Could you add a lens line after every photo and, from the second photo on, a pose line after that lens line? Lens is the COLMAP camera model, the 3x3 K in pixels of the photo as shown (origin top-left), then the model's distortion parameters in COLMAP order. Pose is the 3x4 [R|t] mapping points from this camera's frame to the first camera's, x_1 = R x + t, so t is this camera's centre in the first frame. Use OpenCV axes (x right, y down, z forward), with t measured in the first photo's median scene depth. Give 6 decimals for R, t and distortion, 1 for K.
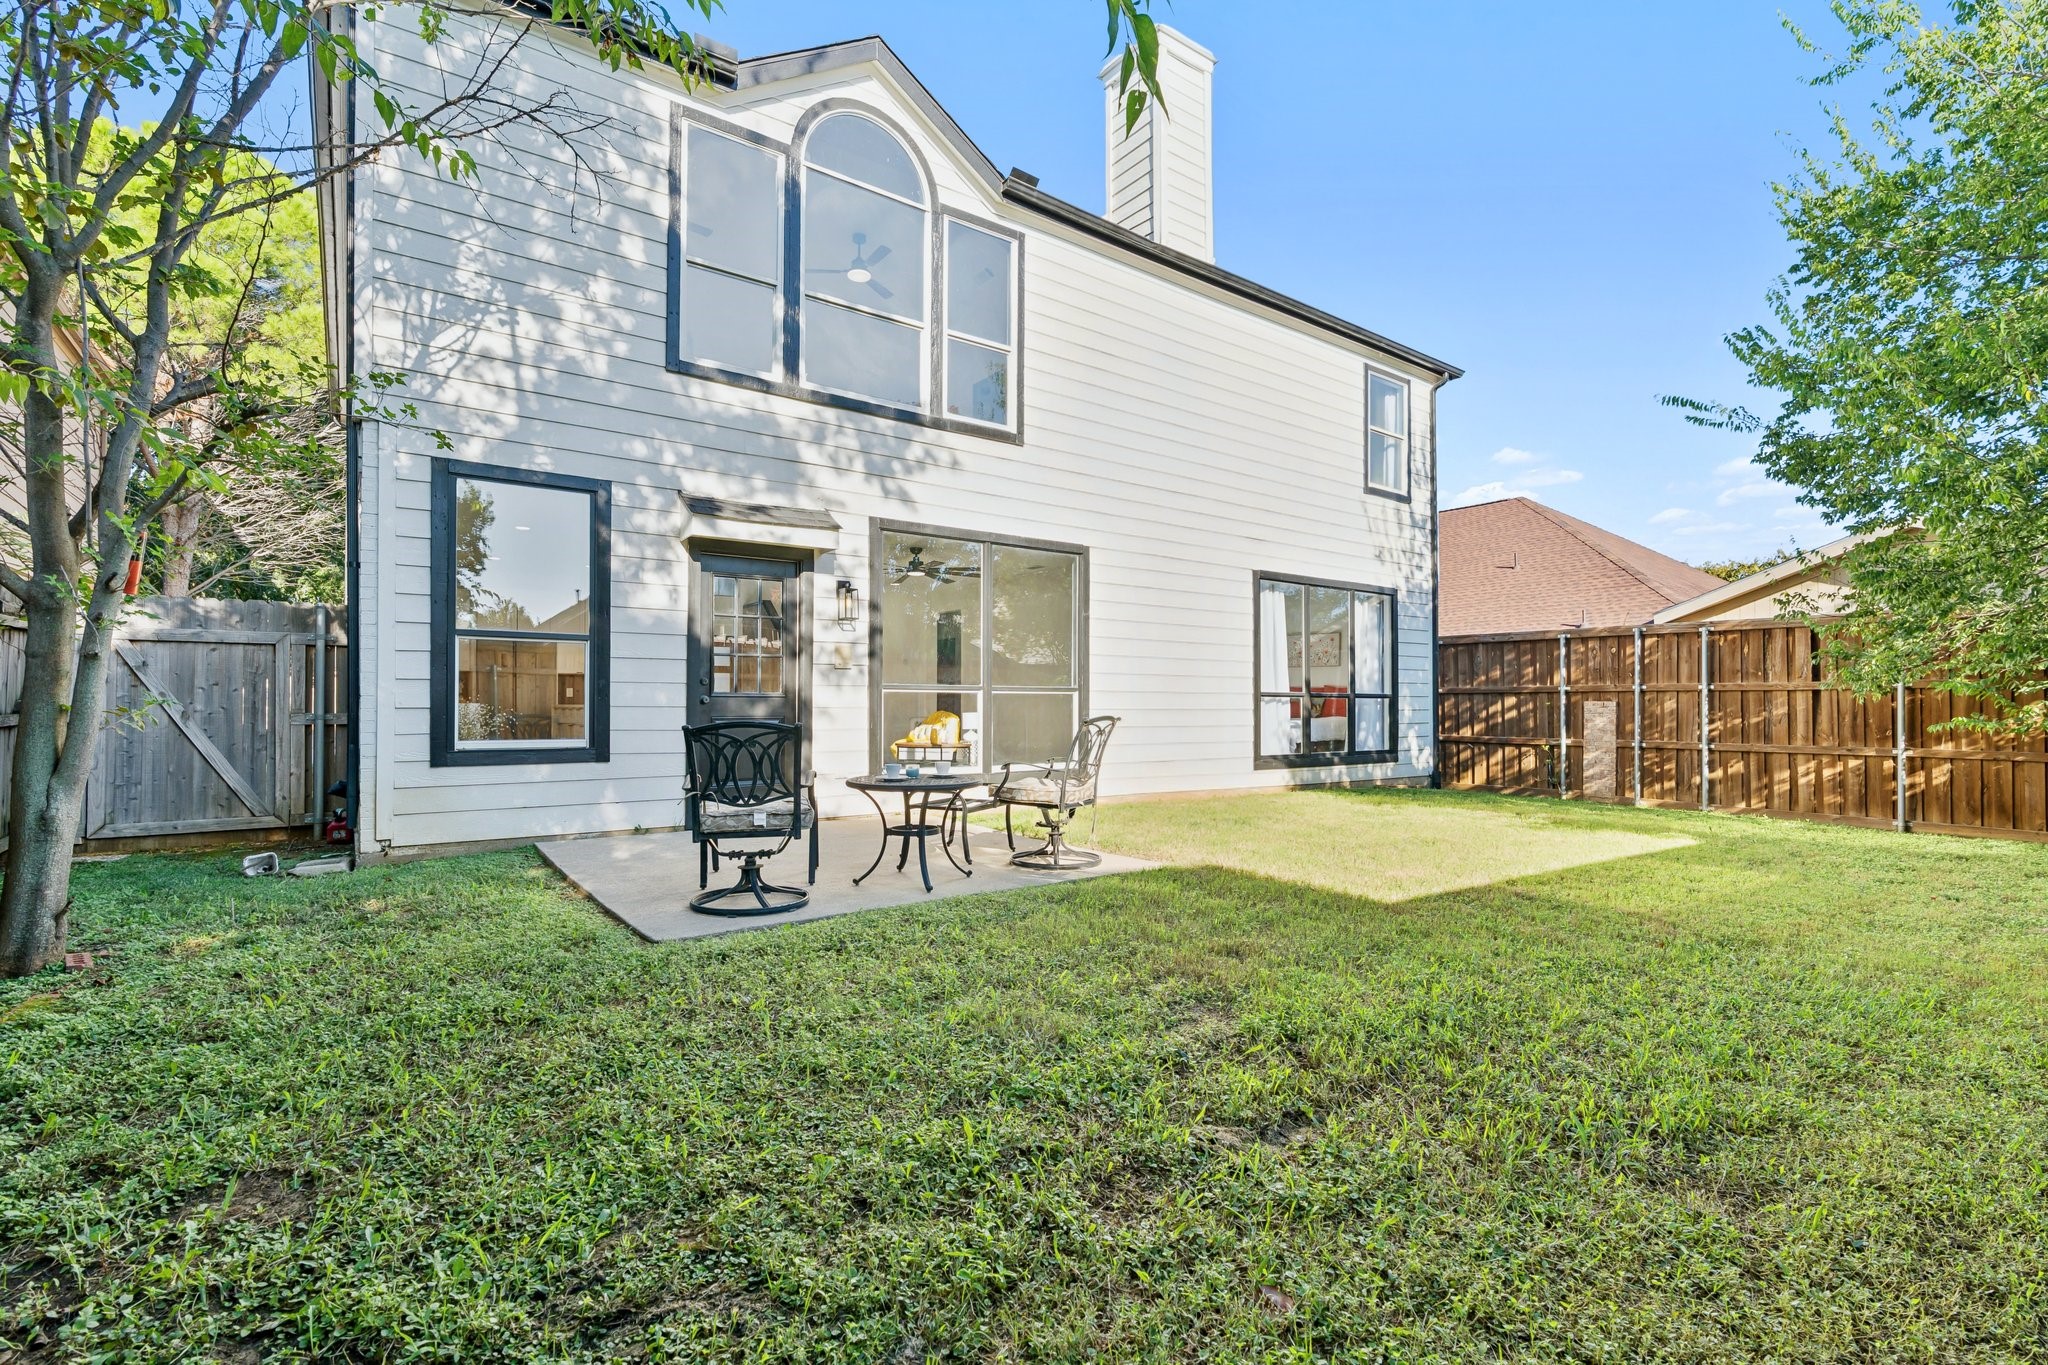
lens RADIAL K [[932.3, 0, 1032.0], [0, 932.3, 689.0], [0, 0, 1]] dist [0.002235, 0.000126]
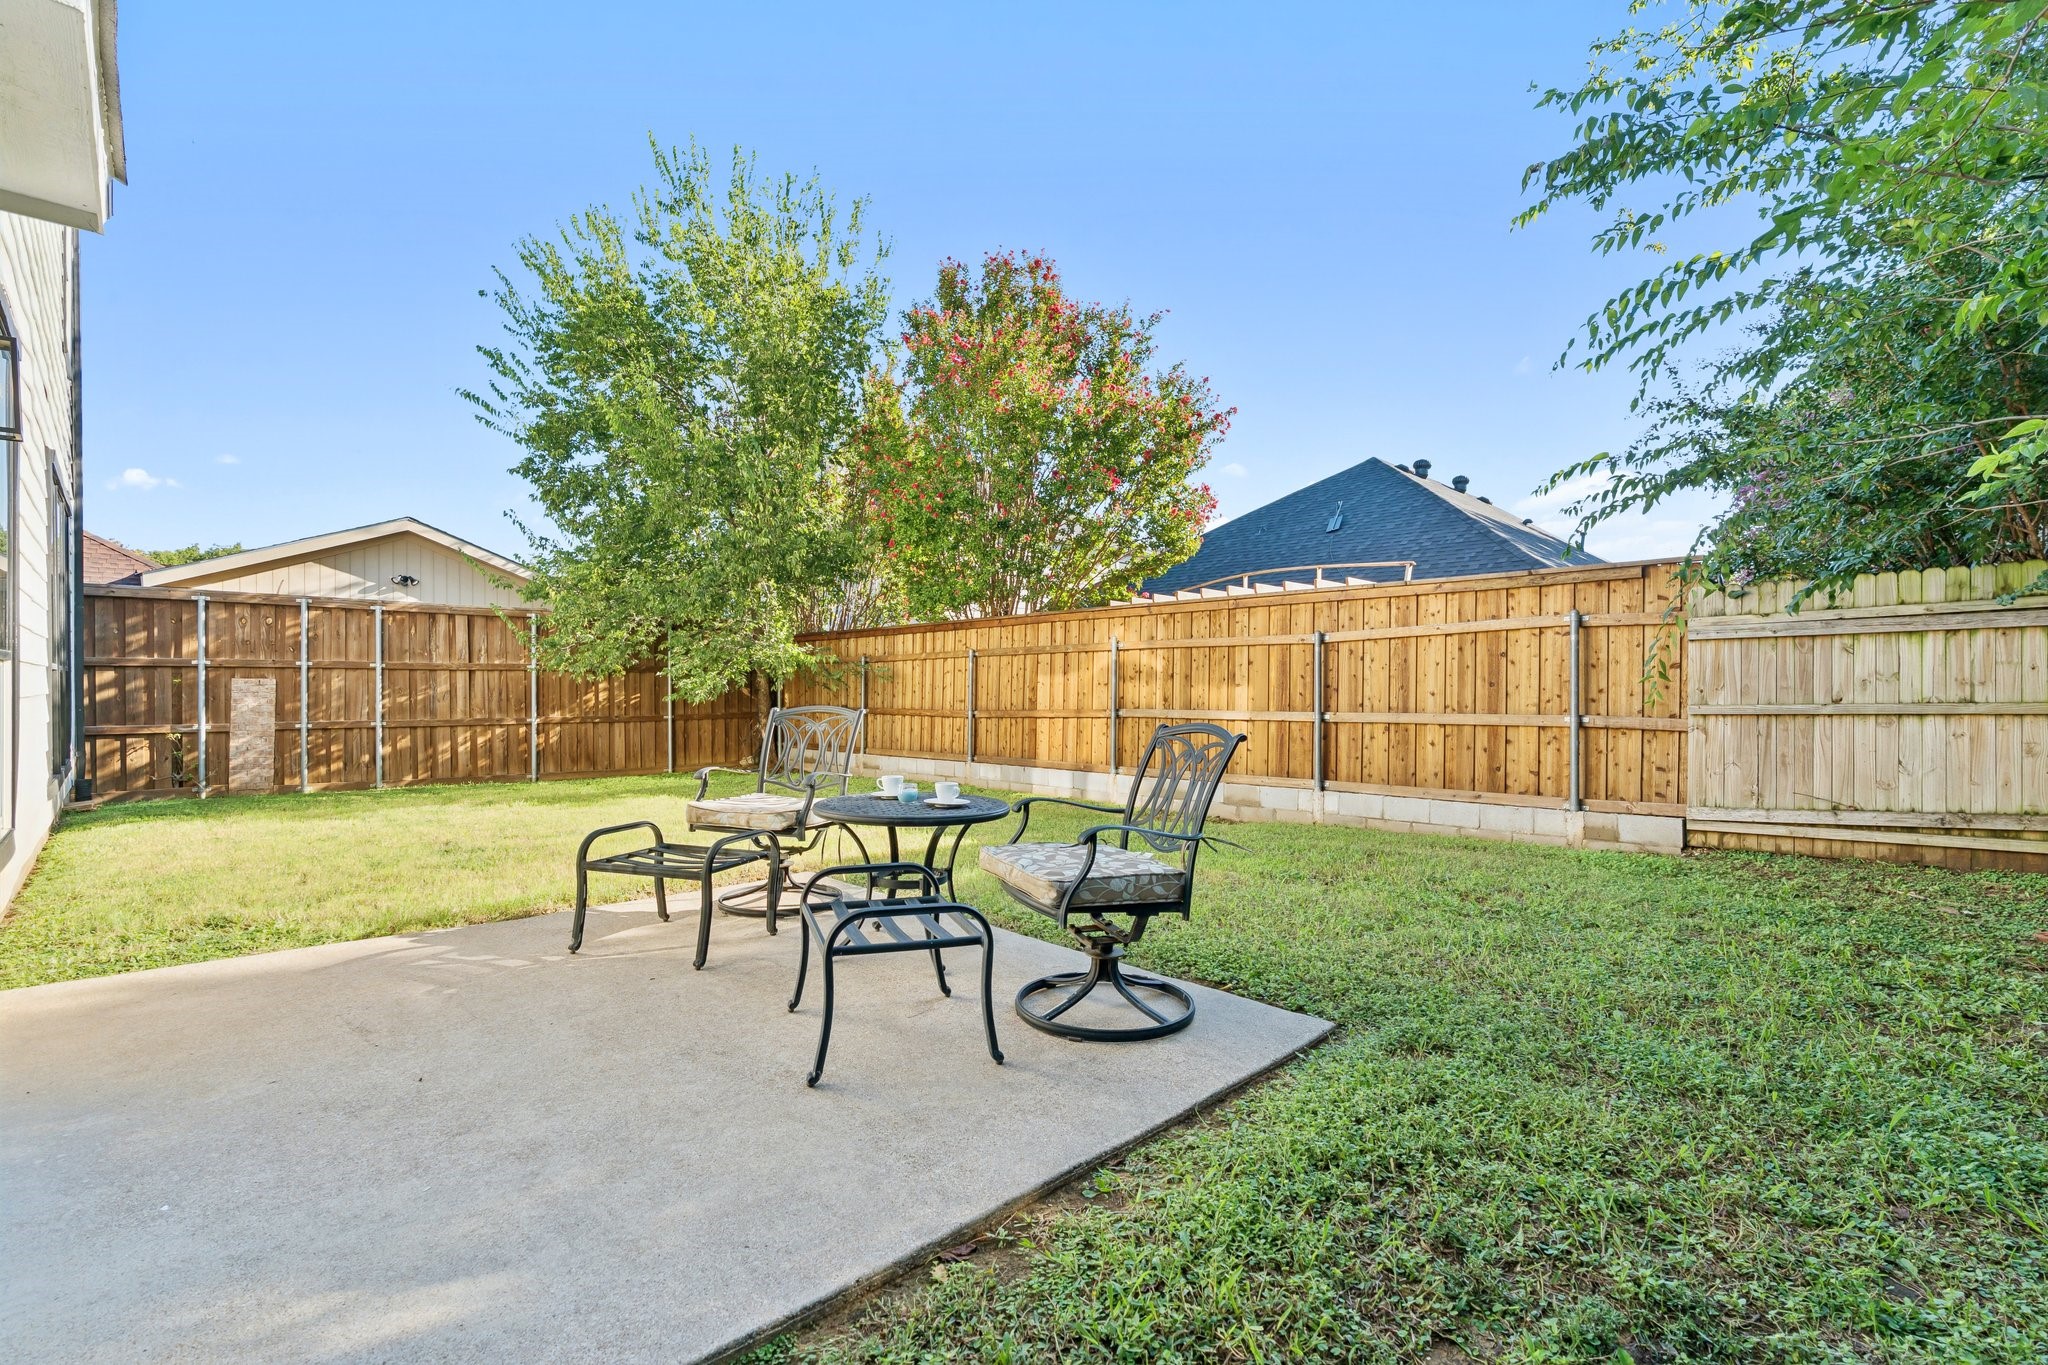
lens RADIAL K [[932.3, 0, 1031.7], [0, 932.3, 688.3], [0, 0, 1]] dist [0.002235, 0.000126]
pose [[-0.140936, -0.006835, 0.989995, -0.356881], [-0.021572, 0.999760, 0.003832, 0.004142], [-0.989784, -0.020817, -0.141049, 0.423655]]
